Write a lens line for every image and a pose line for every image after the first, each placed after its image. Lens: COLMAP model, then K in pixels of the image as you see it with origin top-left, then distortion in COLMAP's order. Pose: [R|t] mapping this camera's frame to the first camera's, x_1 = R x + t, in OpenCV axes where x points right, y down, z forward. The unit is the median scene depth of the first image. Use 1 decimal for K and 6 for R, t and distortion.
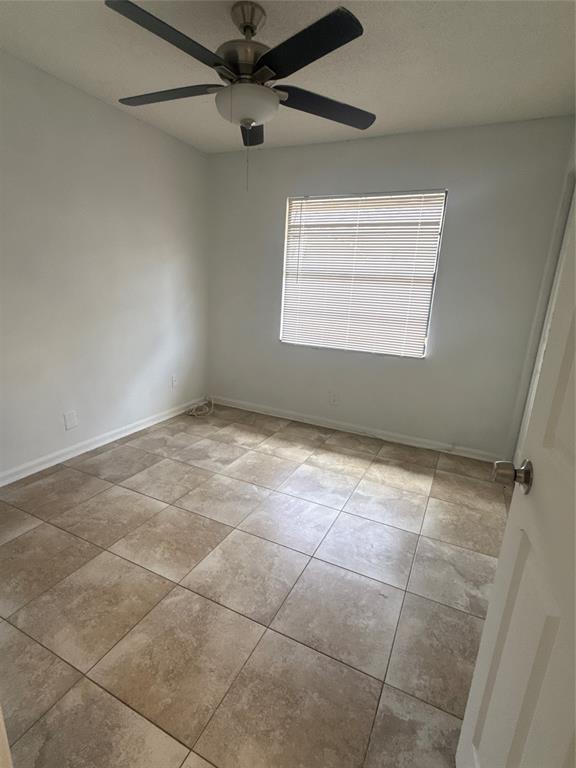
lens RADIAL K [[375.8, 0, 293.7], [0, 375.8, 386.7], [0, 0, 1]] dist [0.000810, 0.000368]
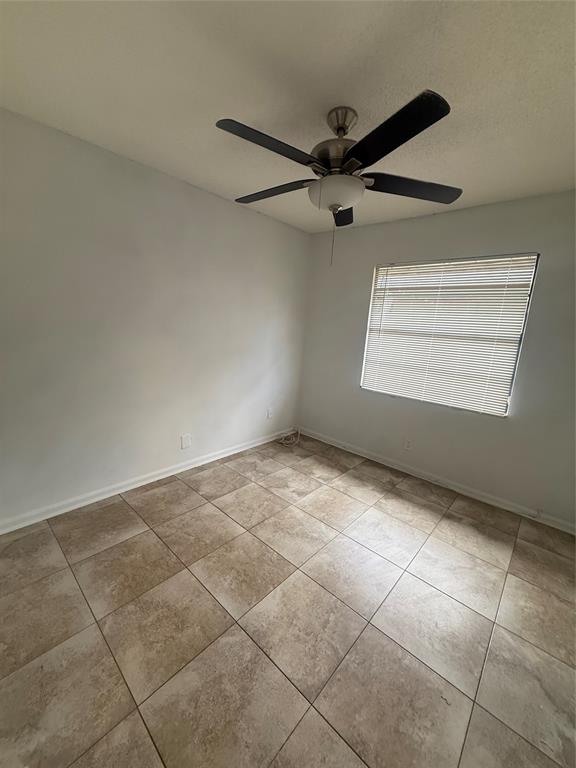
lens RADIAL K [[307.2, 0, 292.4], [0, 307.2, 385.1], [0, 0, 1]] dist [-0.000633, 0.000753]
pose [[0.960911, 0.065041, -0.269110, 0.026595], [-0.088562, 0.993152, -0.076194, -0.068120], [0.262312, 0.097049, 0.960091, 0.098445]]
